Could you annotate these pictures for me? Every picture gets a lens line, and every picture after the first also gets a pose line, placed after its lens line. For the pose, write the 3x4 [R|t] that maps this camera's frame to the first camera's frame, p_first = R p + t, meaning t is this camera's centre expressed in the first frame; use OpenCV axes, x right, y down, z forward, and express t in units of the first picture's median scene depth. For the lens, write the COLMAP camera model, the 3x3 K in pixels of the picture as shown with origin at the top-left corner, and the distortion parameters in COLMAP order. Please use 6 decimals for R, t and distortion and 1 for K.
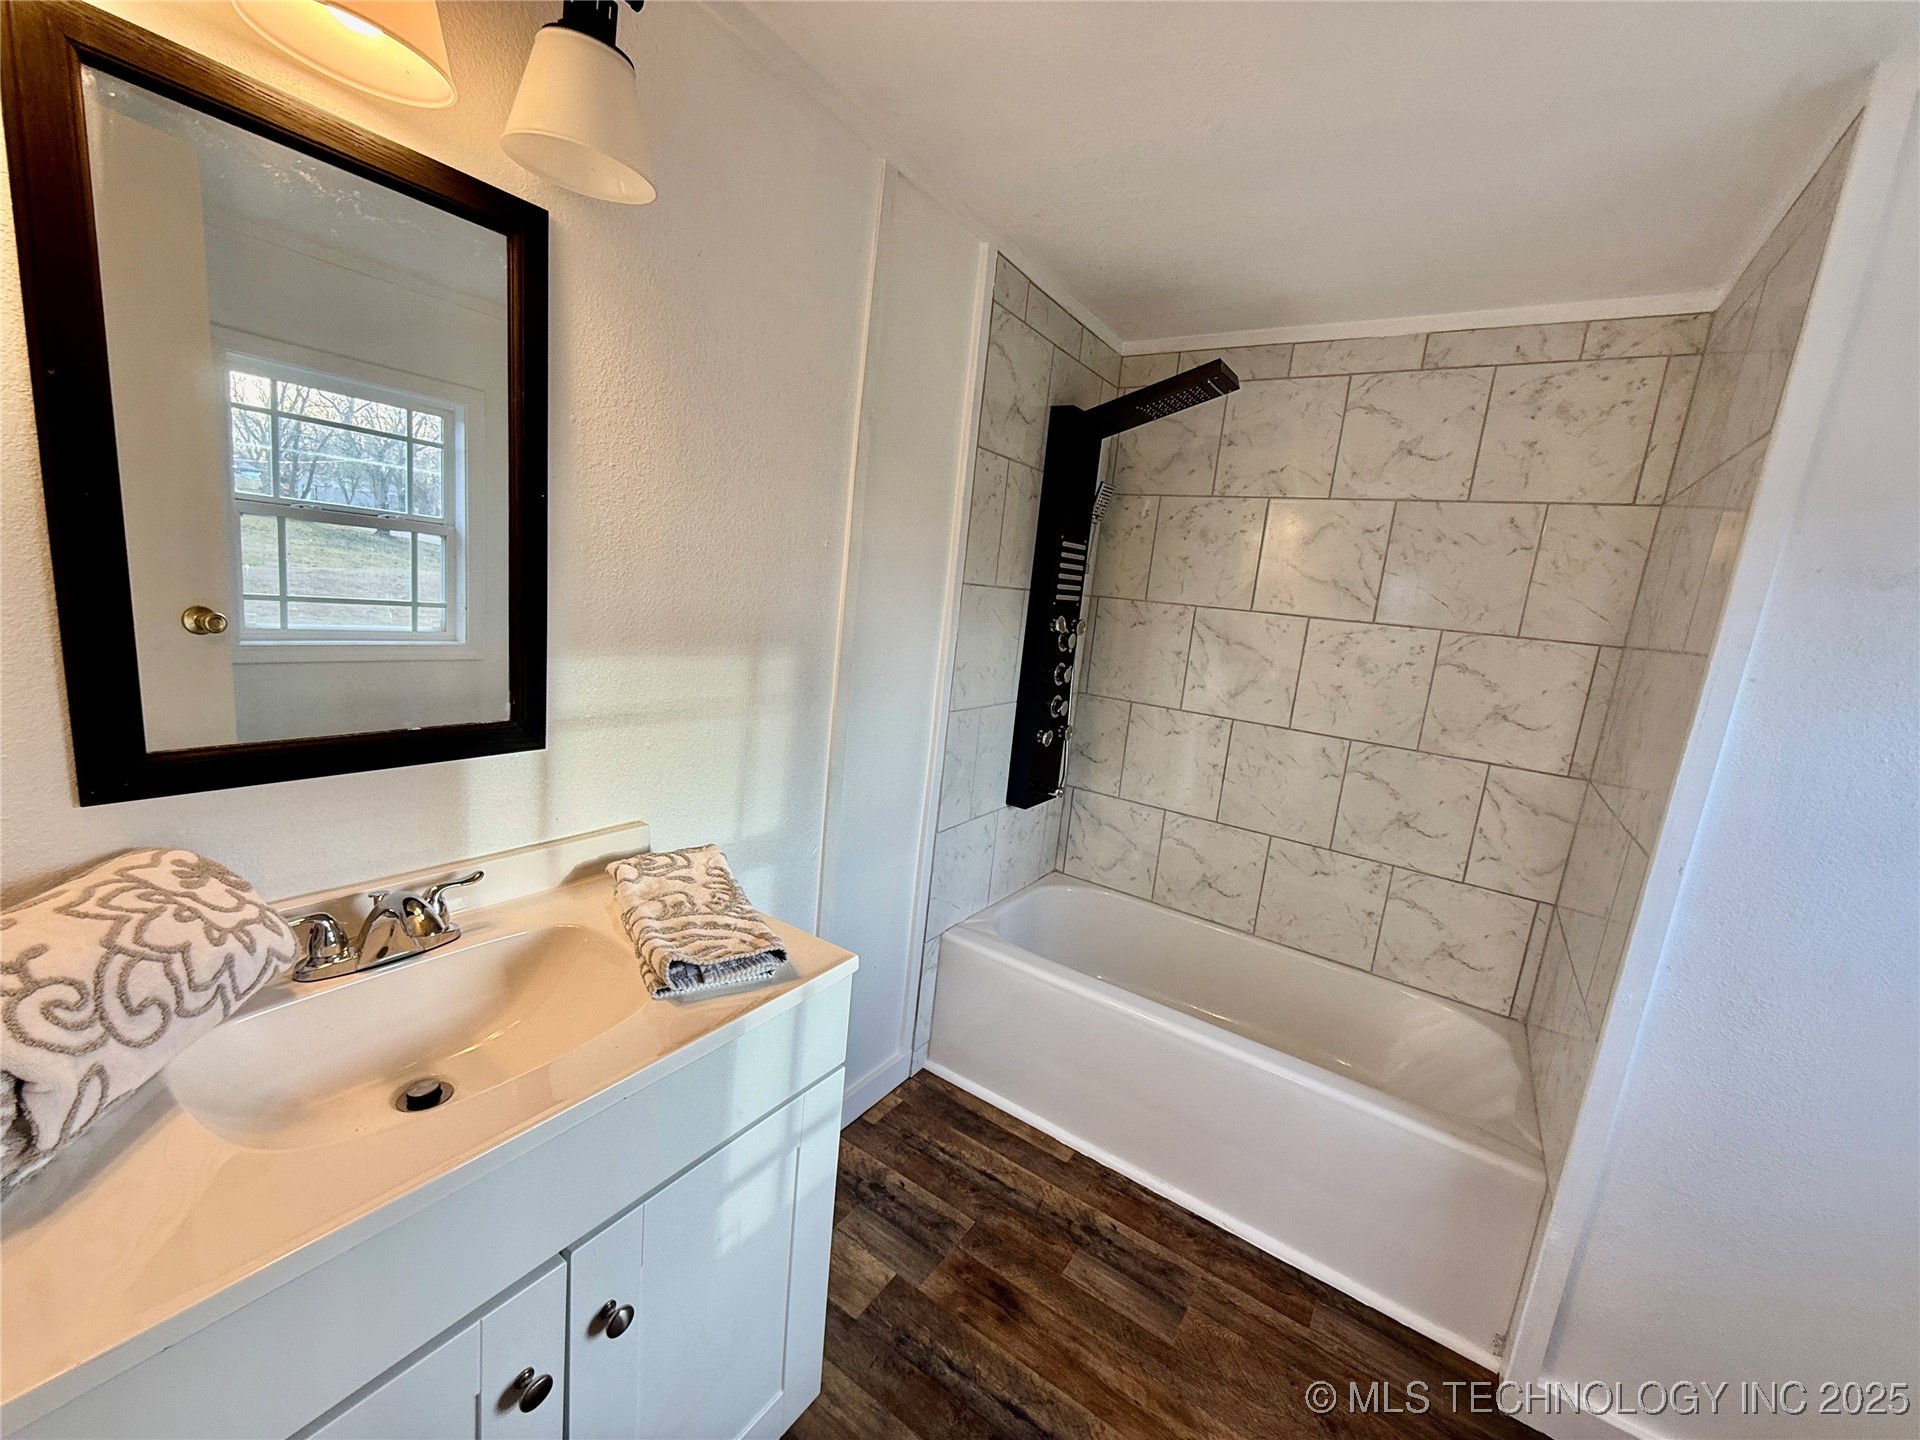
lens RADIAL K [[765.5, 0, 969.0], [0, 765.5, 724.5], [0, 0, 1]] dist [0.000142, 0.000003]
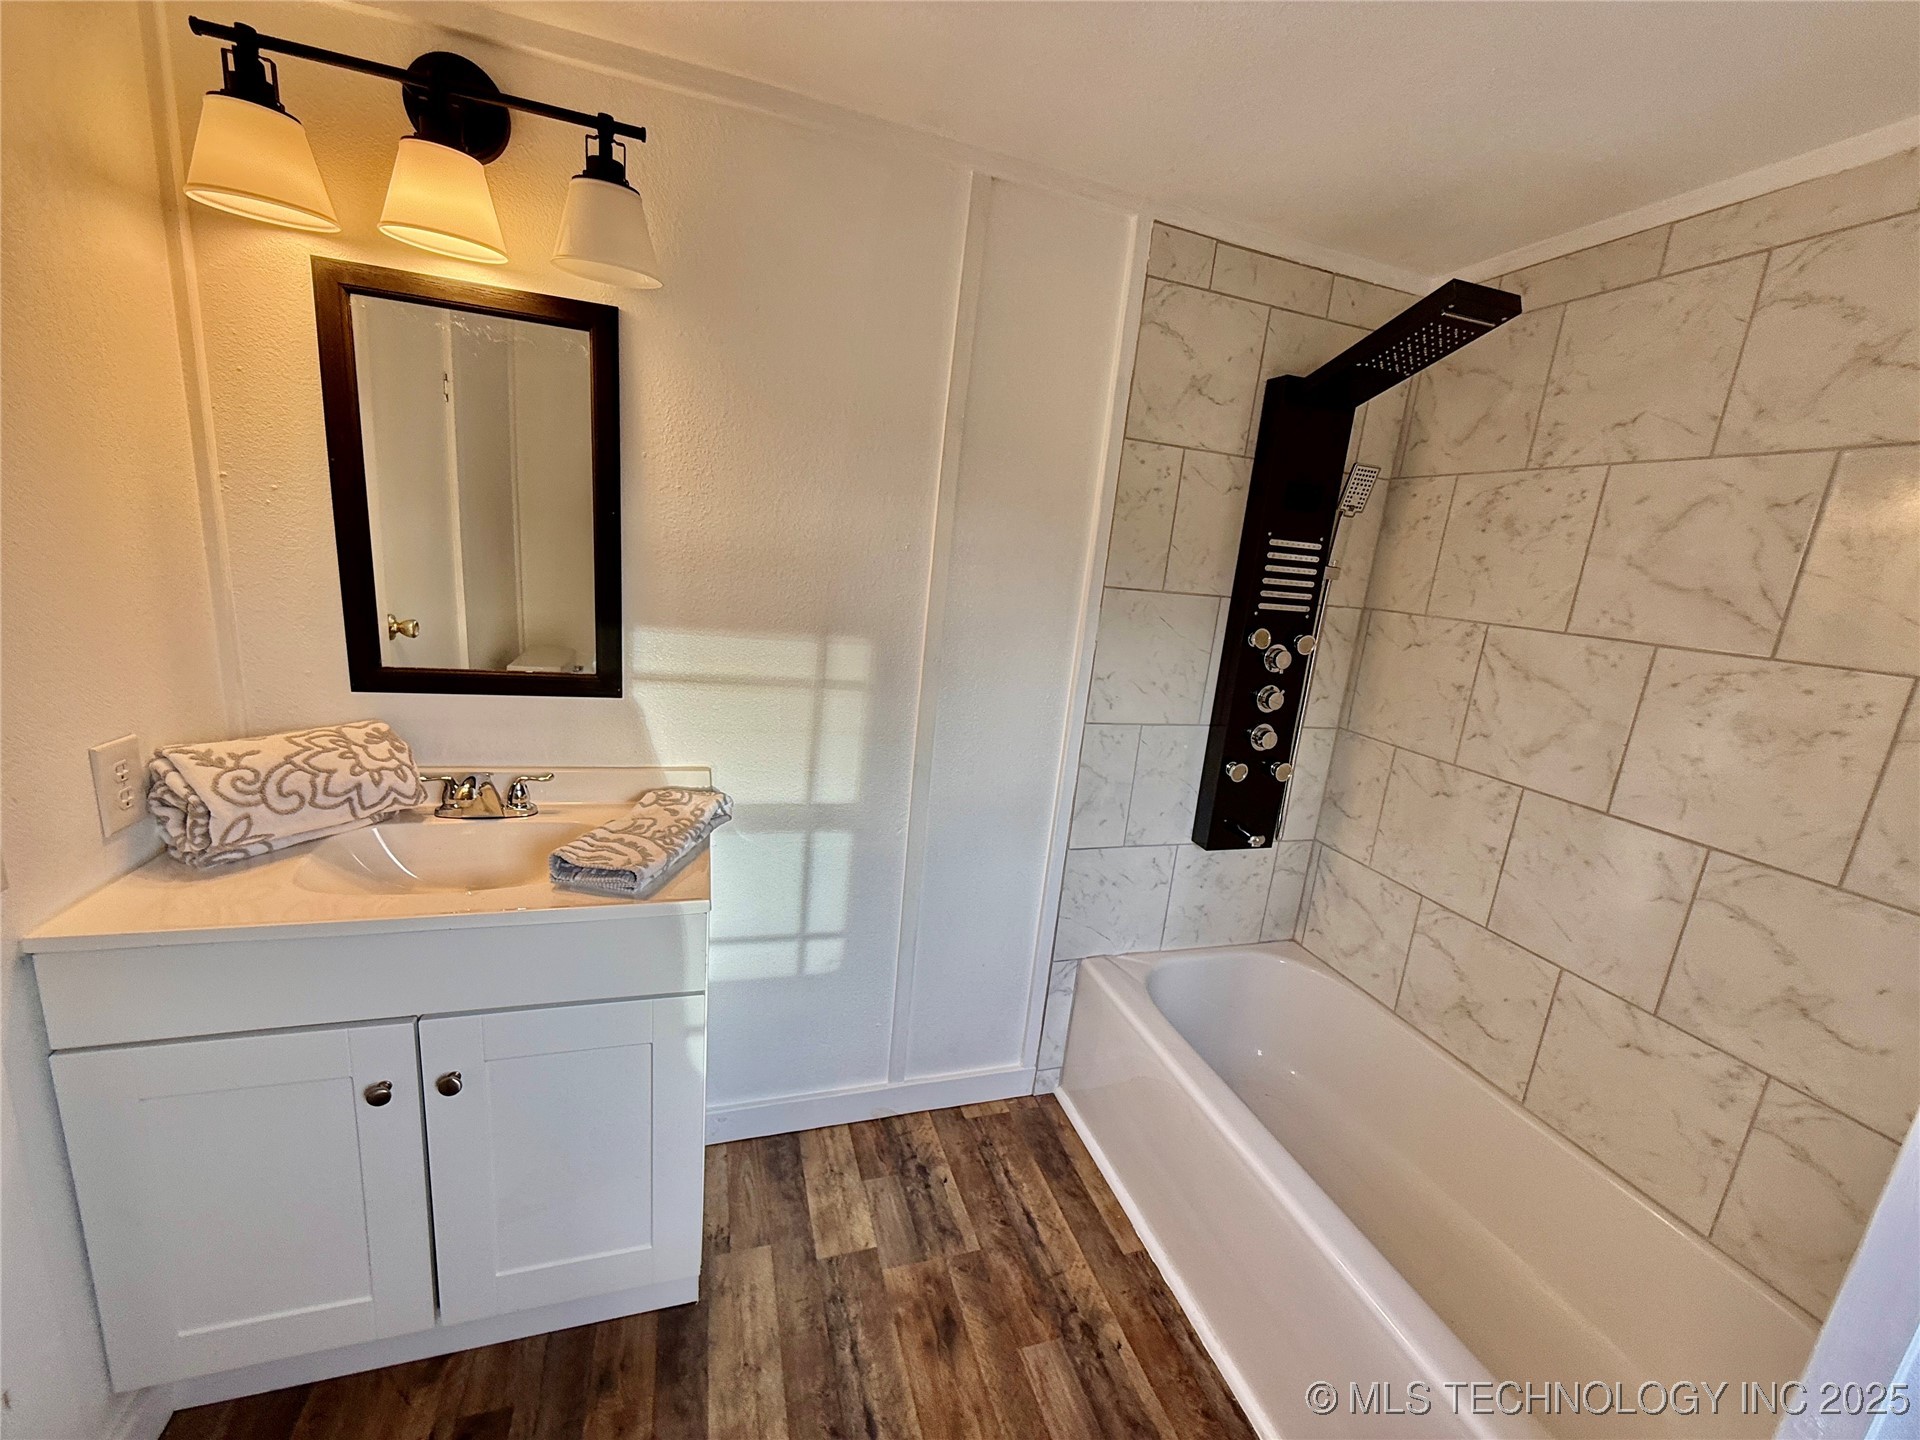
lens RADIAL K [[765.5, 0, 966.8], [0, 765.5, 725.5], [0, 0, 1]] dist [0.000142, 0.000003]
pose [[0.785510, 0.114665, -0.608133, 0.478209], [-0.127684, 0.991570, 0.022036, -0.017633], [0.605533, 0.060340, 0.793529, 0.182226]]
